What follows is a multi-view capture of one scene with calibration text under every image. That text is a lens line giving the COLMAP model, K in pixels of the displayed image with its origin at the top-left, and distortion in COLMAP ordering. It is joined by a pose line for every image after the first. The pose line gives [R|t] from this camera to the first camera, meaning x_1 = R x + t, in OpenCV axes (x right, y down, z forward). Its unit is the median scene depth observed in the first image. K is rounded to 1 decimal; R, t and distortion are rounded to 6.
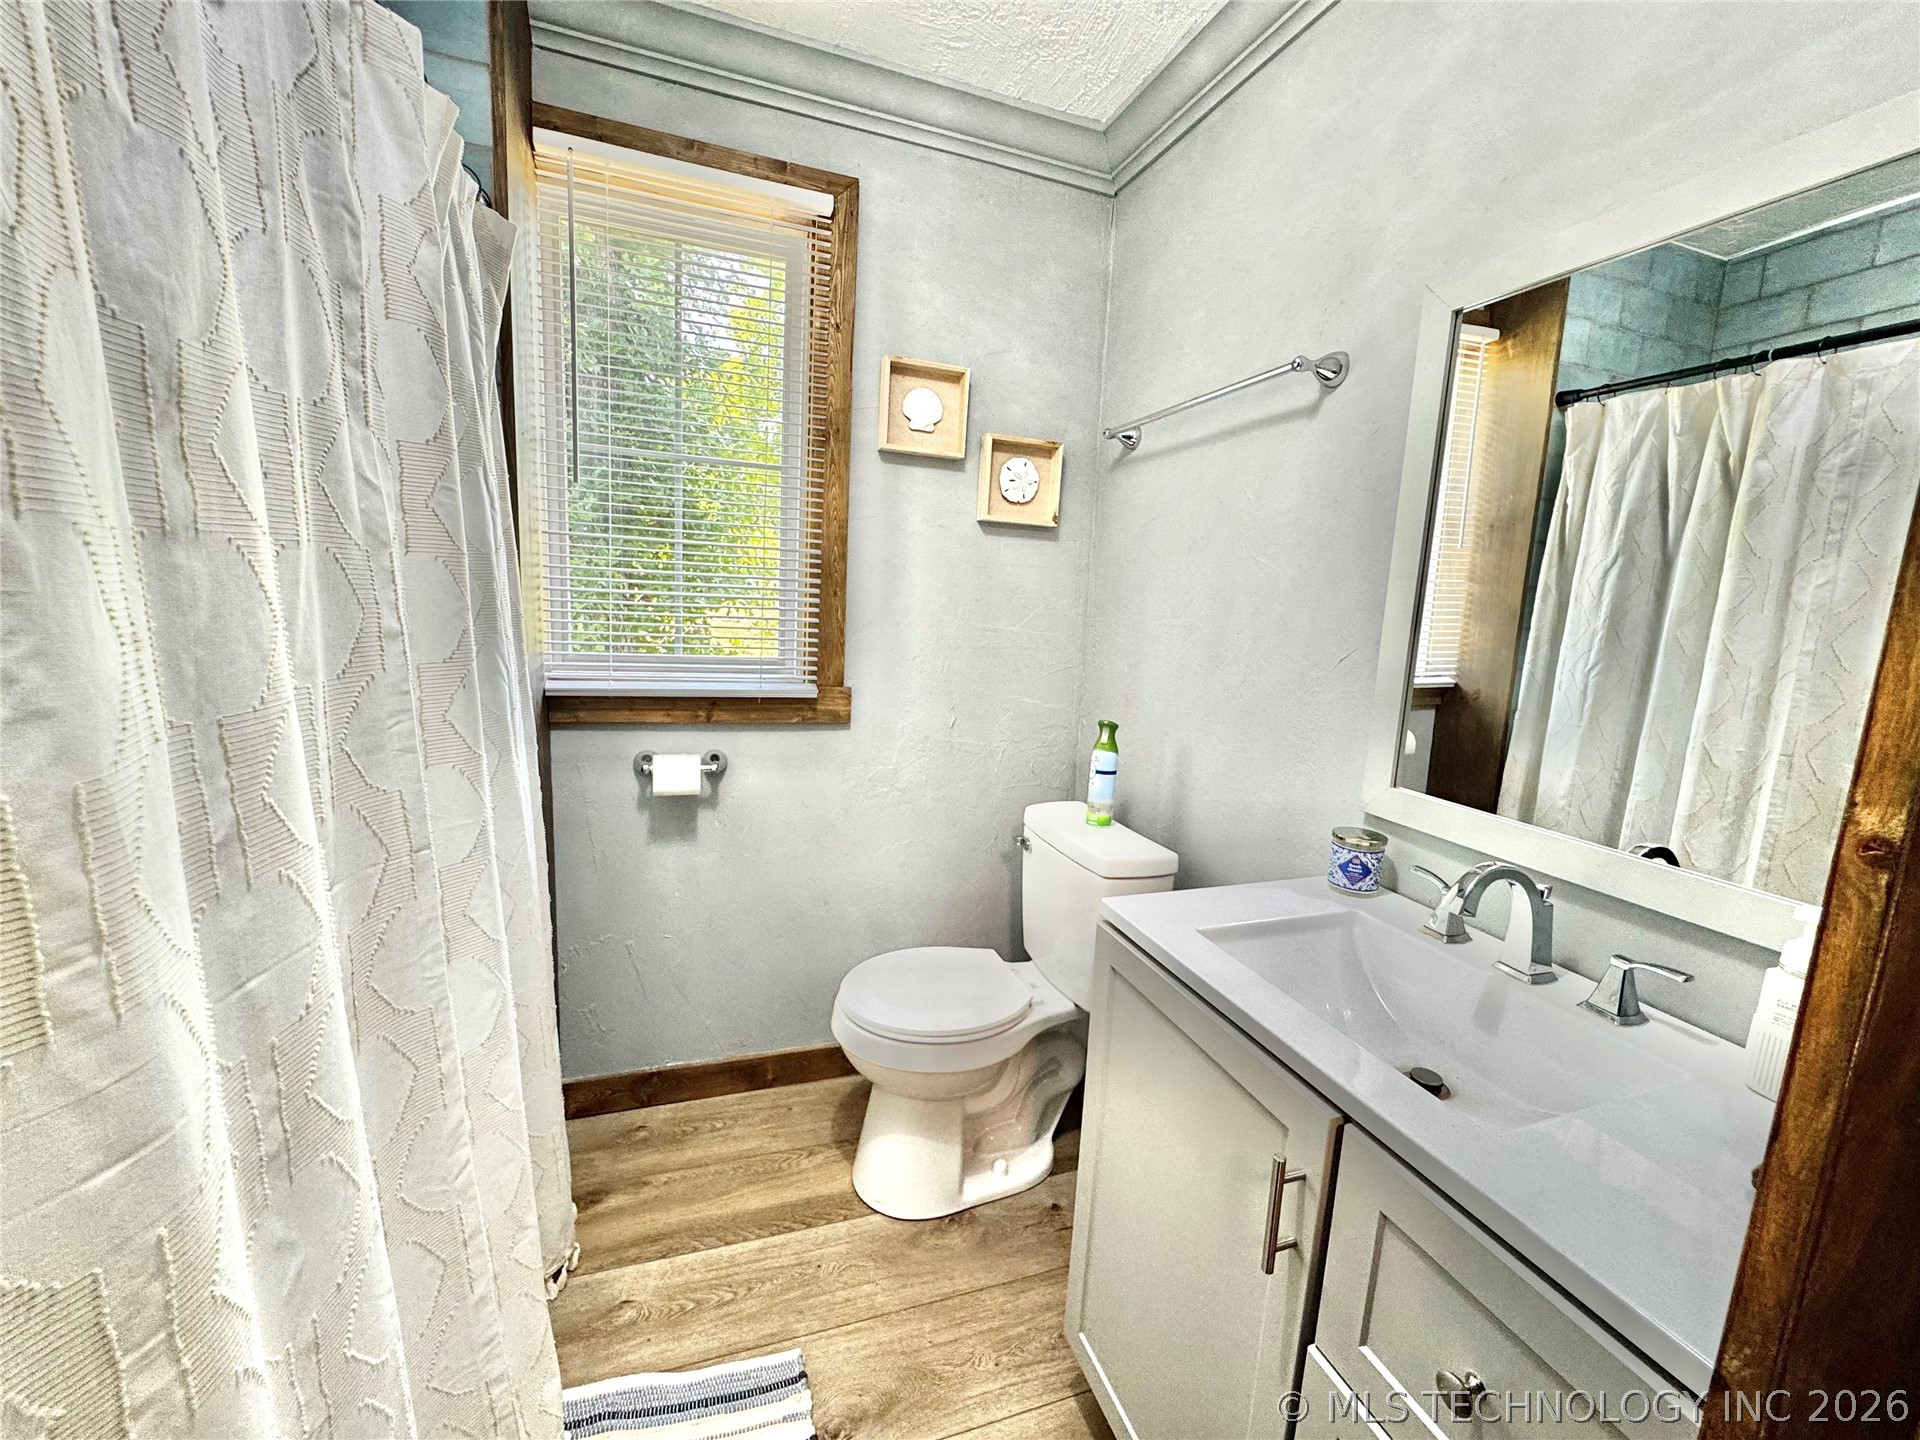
lens RADIAL K [[766.5, 0, 961.7], [0, 766.5, 724.1], [0, 0, 1]] dist [-0.005732, 0.001107]
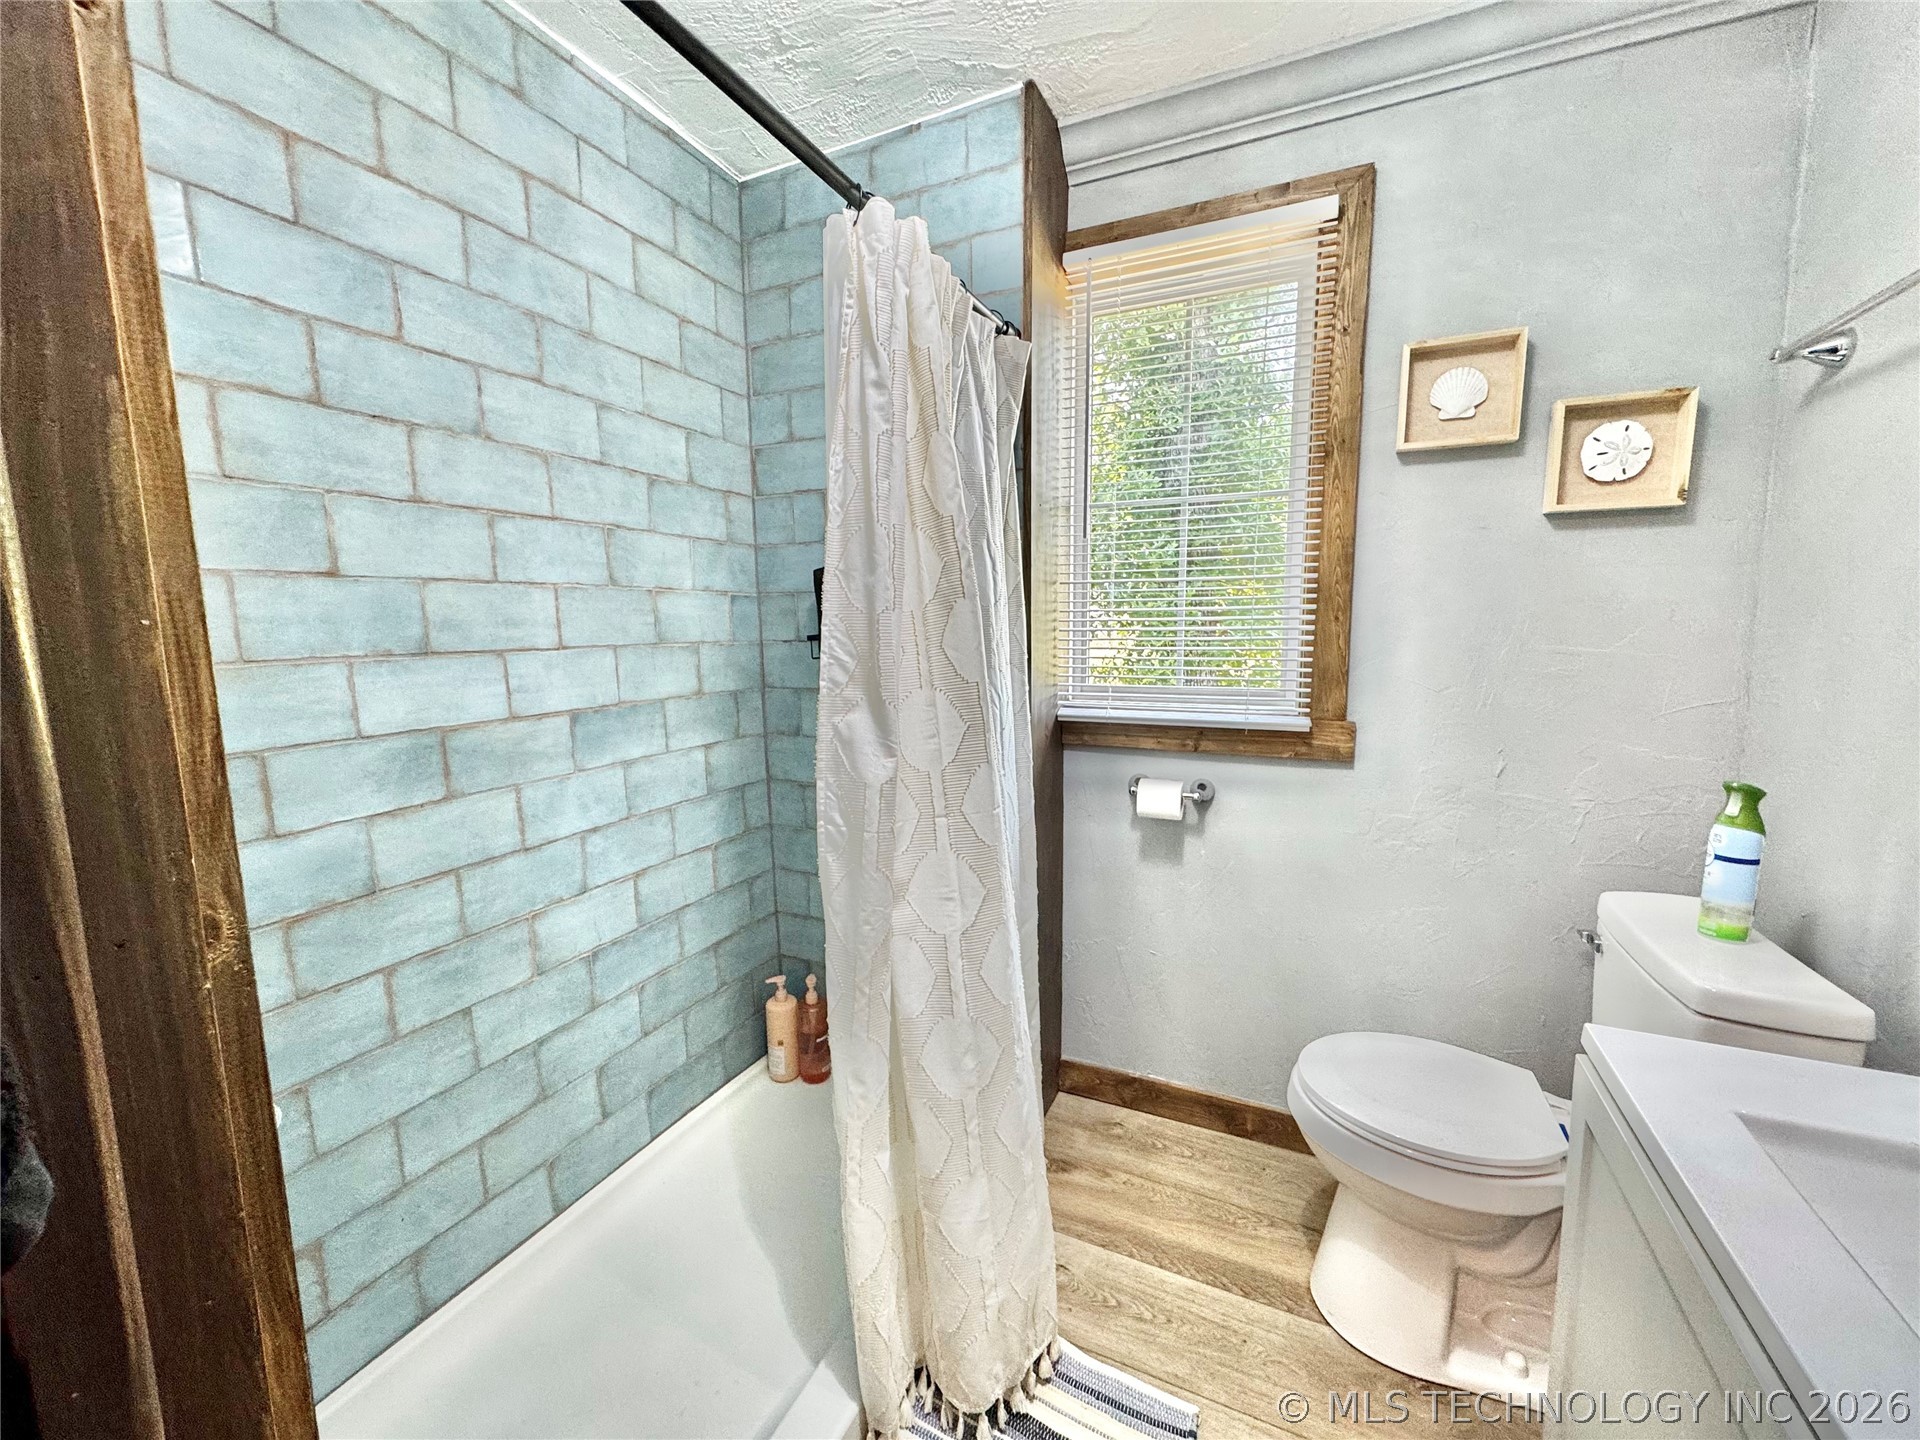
lens RADIAL K [[766.5, 0, 961.7], [0, 766.5, 724.6], [0, 0, 1]] dist [-0.005732, 0.001107]
pose [[0.713726, 0.032711, -0.699661, 0.165853], [-0.063883, 0.997786, -0.018519, 0.000711], [0.697506, 0.057914, 0.714235, 0.047252]]
